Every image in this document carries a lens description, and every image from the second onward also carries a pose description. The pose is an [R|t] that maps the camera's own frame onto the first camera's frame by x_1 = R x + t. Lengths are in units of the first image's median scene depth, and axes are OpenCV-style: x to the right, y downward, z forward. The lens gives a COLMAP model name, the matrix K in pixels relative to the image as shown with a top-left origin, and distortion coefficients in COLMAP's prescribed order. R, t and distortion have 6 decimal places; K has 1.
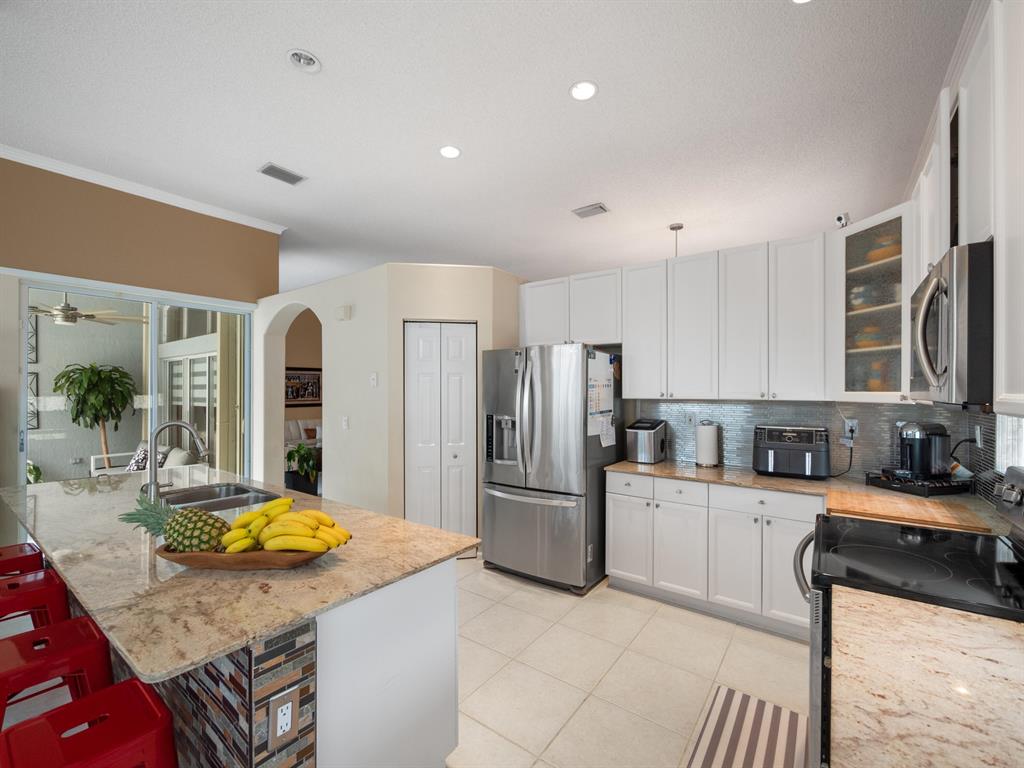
lens RADIAL K [[435.0, 0, 509.1], [0, 435.0, 382.7], [0, 0, 1]] dist [-0.002332, -0.000595]
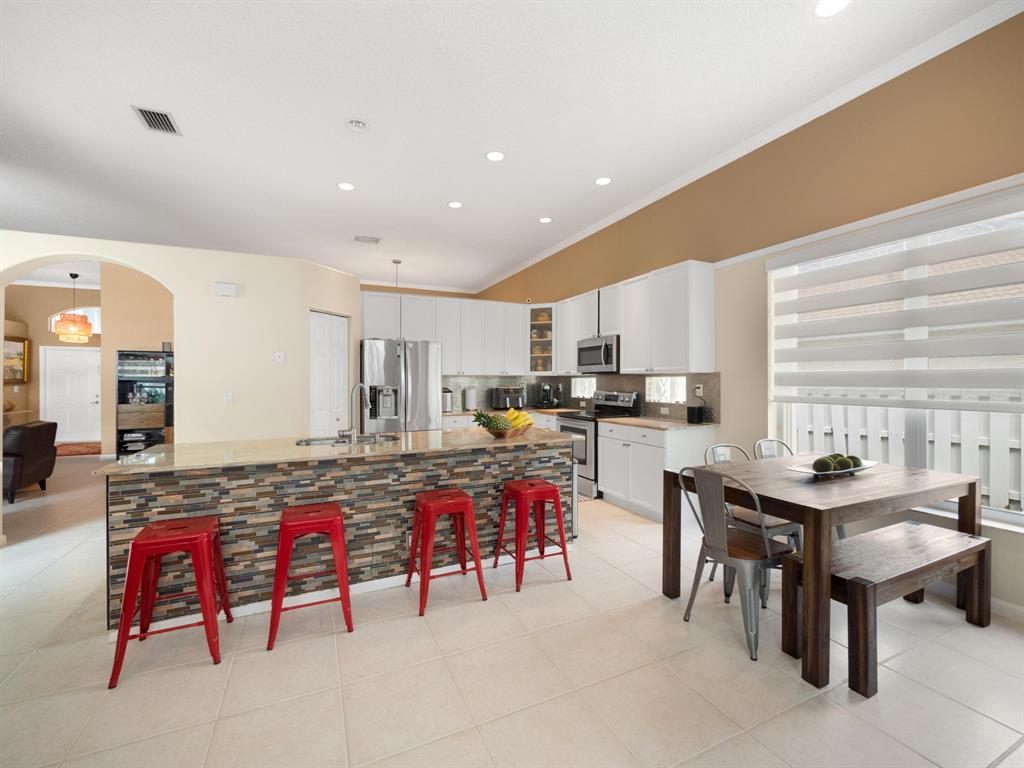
lens RADIAL K [[435.0, 0, 509.1], [0, 435.0, 382.7], [0, 0, 1]] dist [-0.002332, -0.000595]
pose [[0.487515, -0.004450, 0.873104, -1.095158], [-0.010677, 0.999882, 0.011058, 0.043826], [-0.873050, -0.014713, 0.487409, -0.074554]]
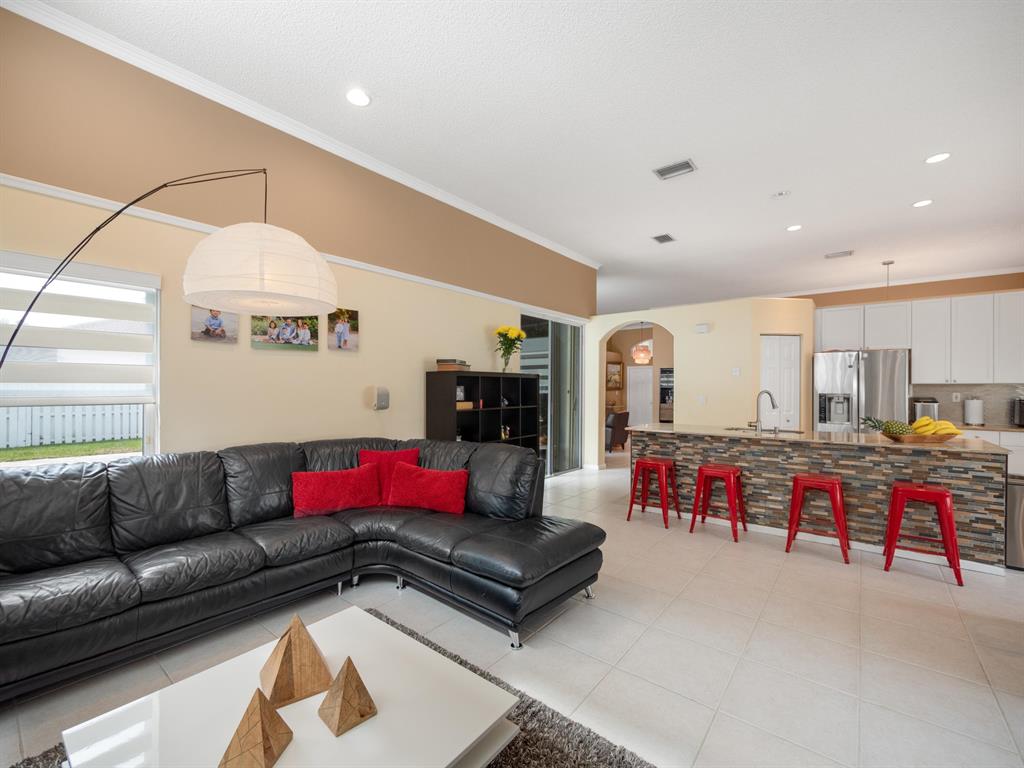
lens RADIAL K [[435.0, 0, 509.1], [0, 435.0, 382.7], [0, 0, 1]] dist [-0.002332, -0.000595]
pose [[0.998920, 0.005499, -0.046145, -1.152789], [-0.005399, 0.999983, 0.002291, 0.037113], [0.046157, -0.002040, 0.998932, -0.659544]]
